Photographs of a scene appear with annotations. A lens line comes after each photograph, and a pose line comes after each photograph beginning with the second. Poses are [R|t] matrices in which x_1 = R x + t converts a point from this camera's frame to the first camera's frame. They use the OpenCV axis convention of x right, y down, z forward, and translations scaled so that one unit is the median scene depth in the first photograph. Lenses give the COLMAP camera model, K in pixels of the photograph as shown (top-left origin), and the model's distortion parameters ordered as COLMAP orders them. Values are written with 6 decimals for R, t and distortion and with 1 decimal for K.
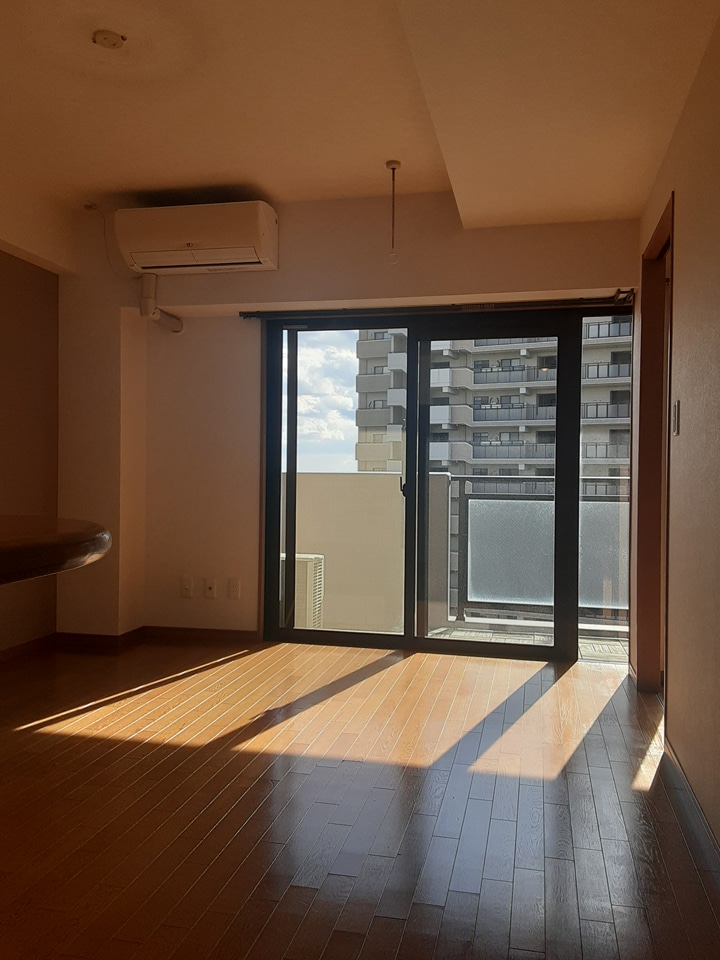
lens RADIAL K [[771.7, 0, 360.0], [0, 771.7, 480.0], [0, 0, 1]] dist [0.086981, -0.117087]
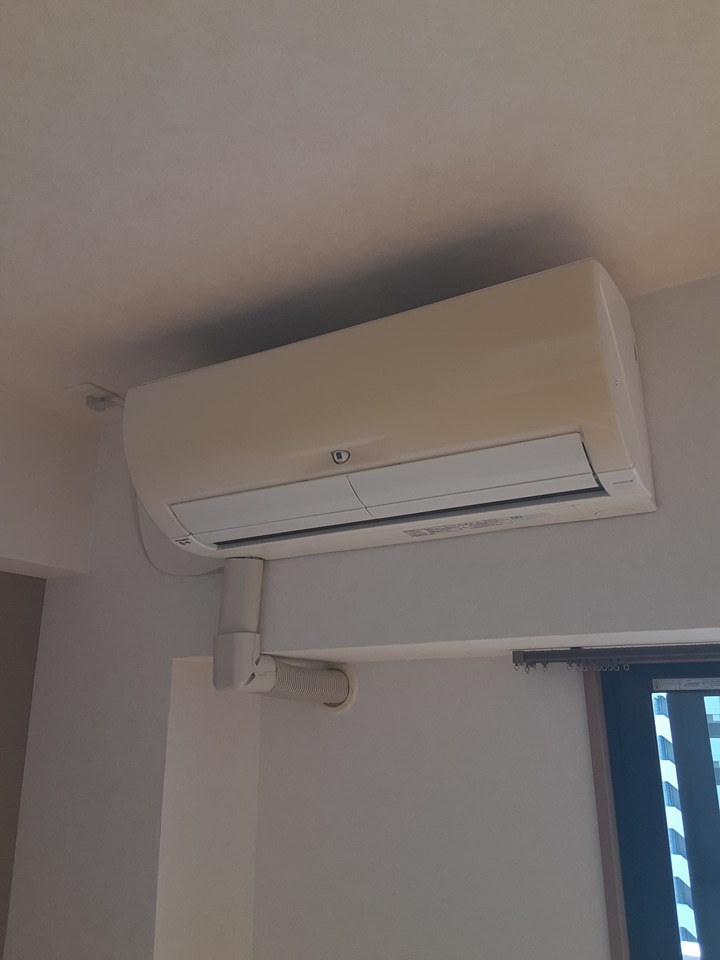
lens RADIAL K [[771.7, 0, 360.0], [0, 771.7, 480.0], [0, 0, 1]] dist [0.086981, -0.117087]
pose [[0.957891, -0.102707, -0.268134, -0.127210], [0.015142, 0.950606, -0.310029, -0.191621], [0.286732, 0.292914, 0.912133, 0.695662]]
